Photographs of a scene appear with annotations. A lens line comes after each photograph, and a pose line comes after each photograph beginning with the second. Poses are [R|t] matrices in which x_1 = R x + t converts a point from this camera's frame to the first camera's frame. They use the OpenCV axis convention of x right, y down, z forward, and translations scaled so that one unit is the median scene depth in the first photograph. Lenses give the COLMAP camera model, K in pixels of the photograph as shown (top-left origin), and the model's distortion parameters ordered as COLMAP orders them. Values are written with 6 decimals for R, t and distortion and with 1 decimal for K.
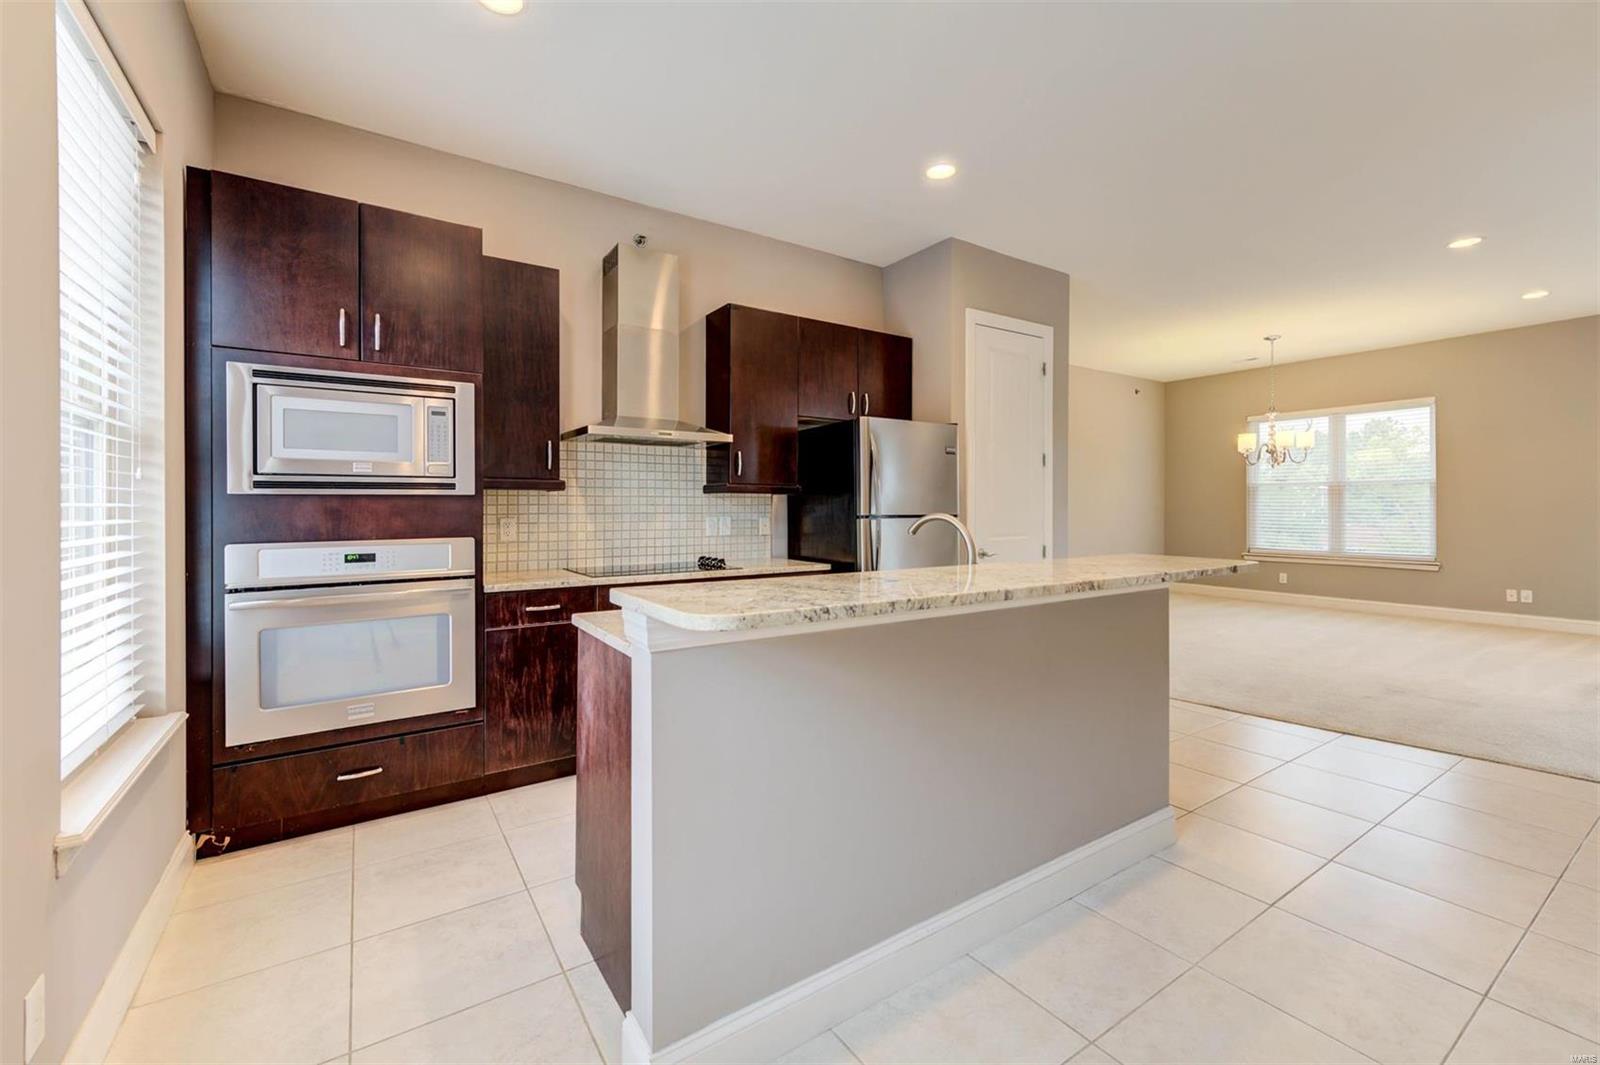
lens RADIAL K [[653.0, 0, 803.4], [0, 653.0, 535.7], [0, 0, 1]] dist [-0.000092, 0.000008]
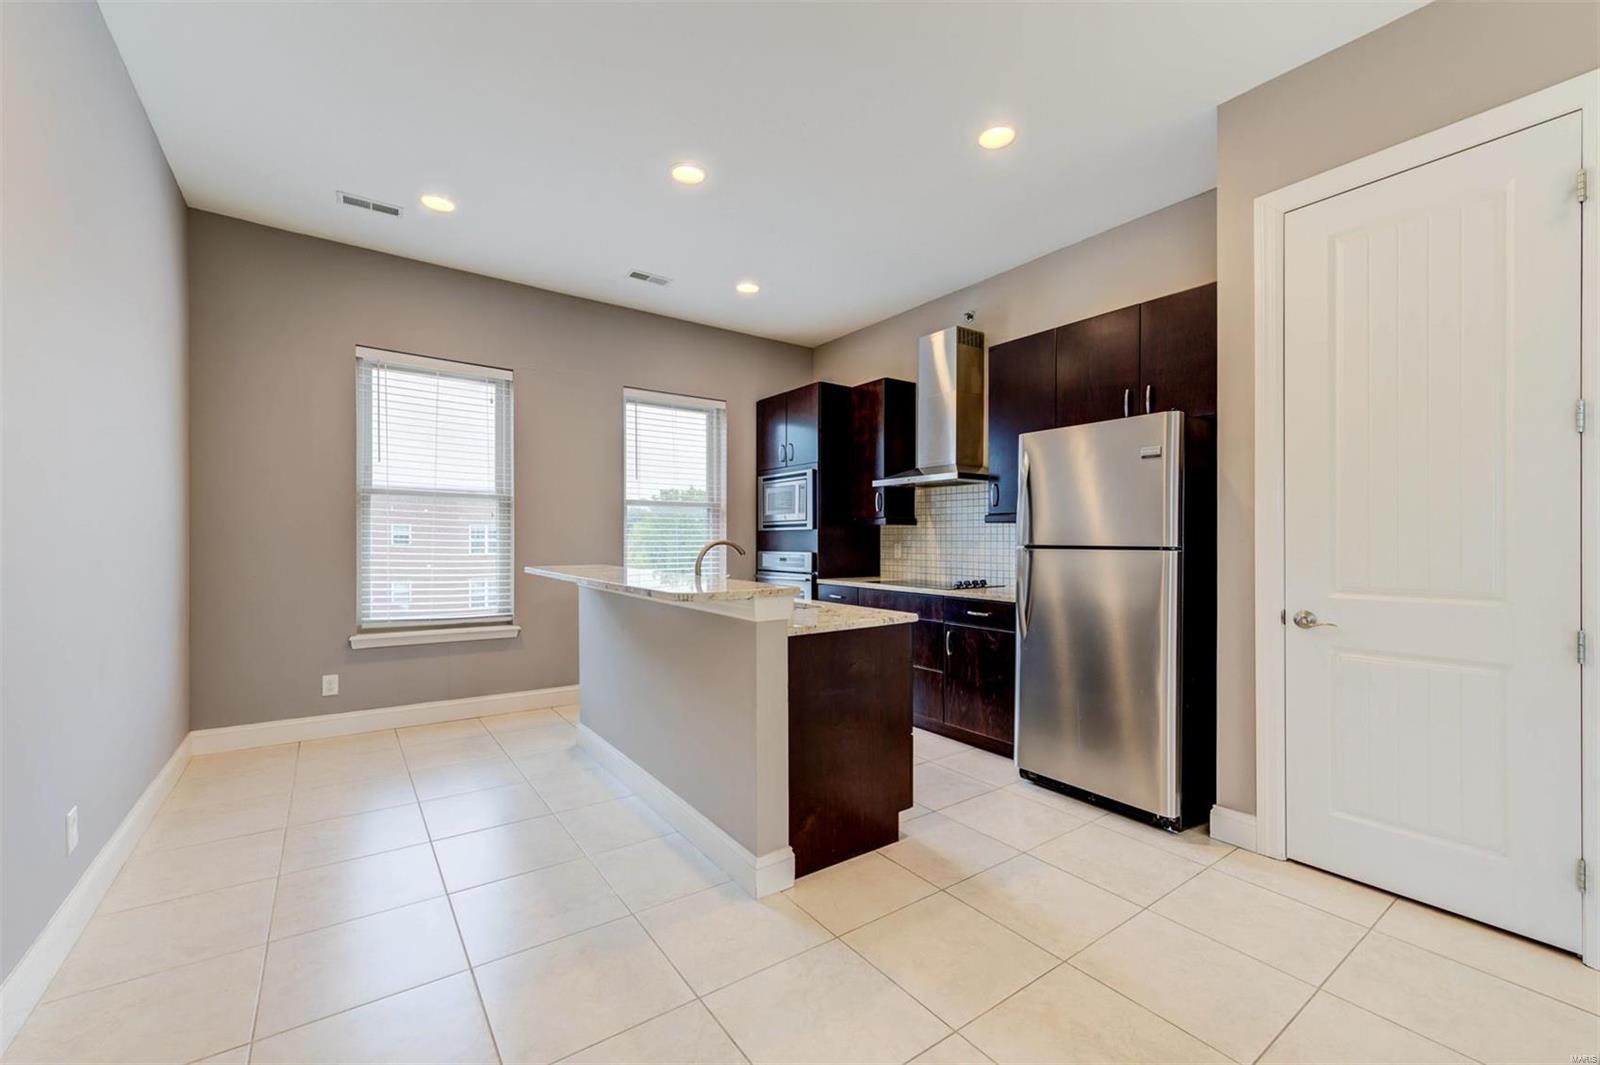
lens RADIAL K [[653.0, 0, 803.4], [0, 653.0, 535.7], [0, 0, 1]] dist [-0.000092, 0.000008]
pose [[0.031312, -0.003286, -0.999504, 1.001762], [-0.046549, 0.998905, -0.004742, -0.025370], [0.998425, 0.046675, 0.031125, 0.685423]]
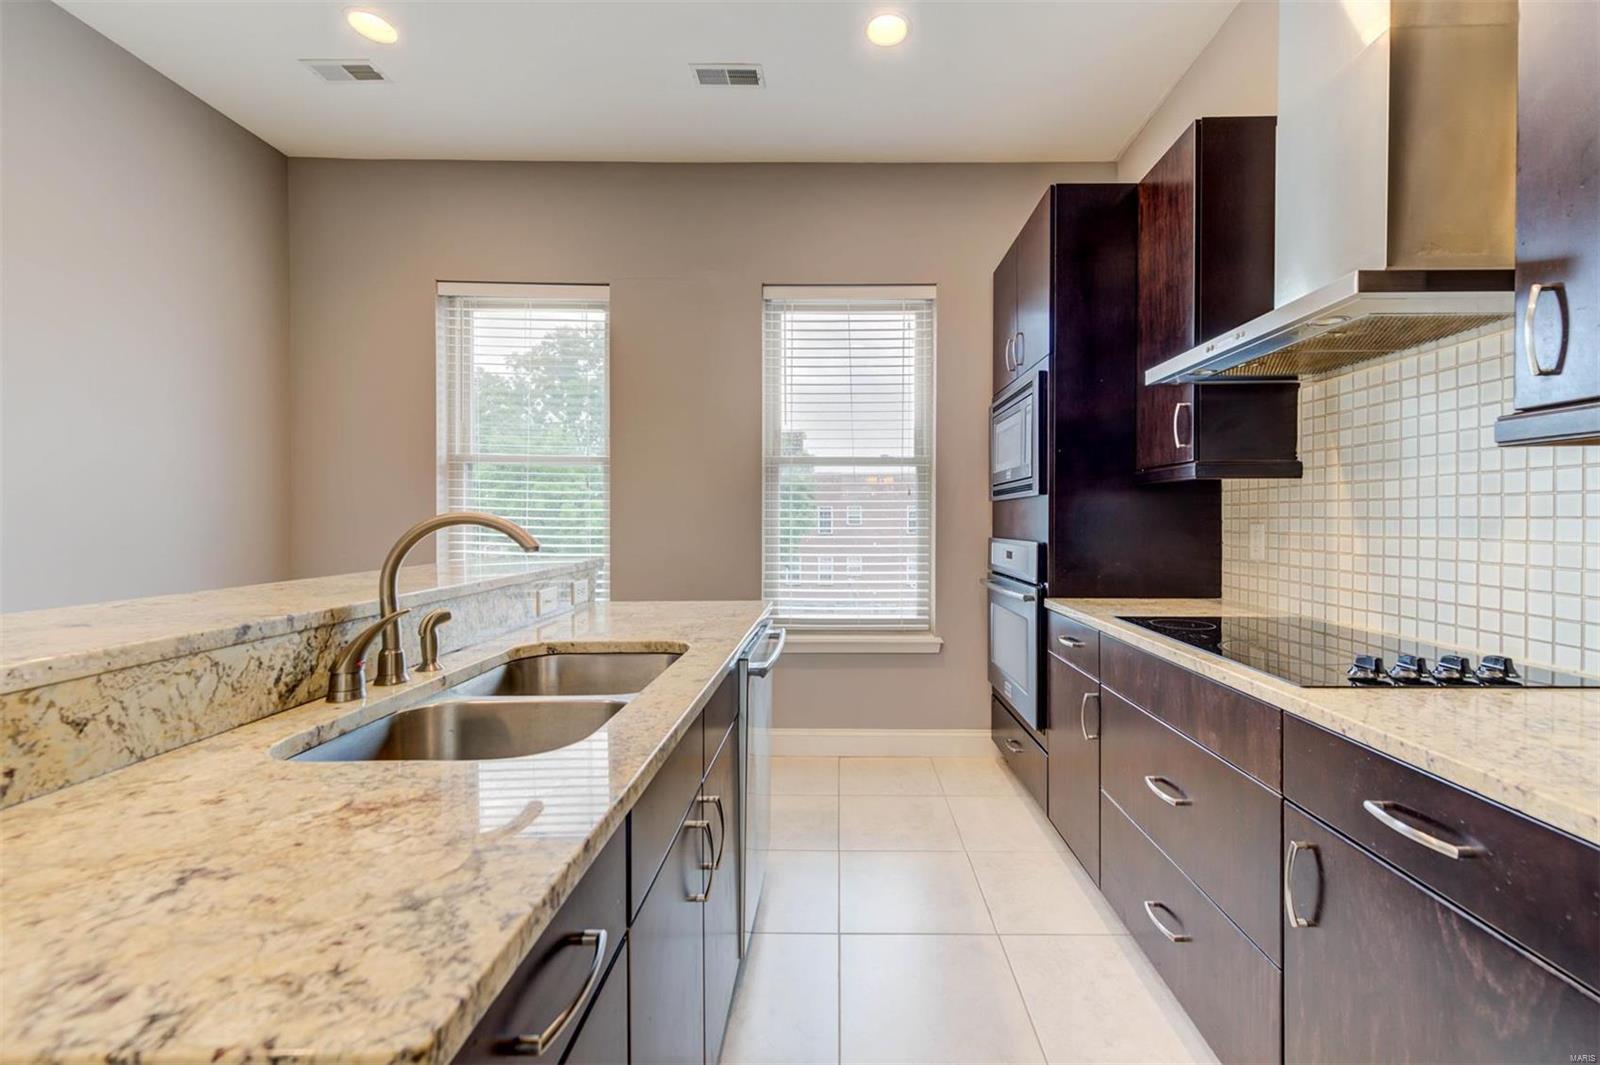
lens RADIAL K [[664.5, 0, 828.1], [0, 664.5, 527.0], [0, 0, 1]] dist [0.000473, 0.000105]
pose [[-0.561520, 0.013344, -0.827355, 0.302257], [-0.034738, 0.998608, 0.039683, -0.032998], [0.826733, 0.051024, -0.560275, 0.953873]]
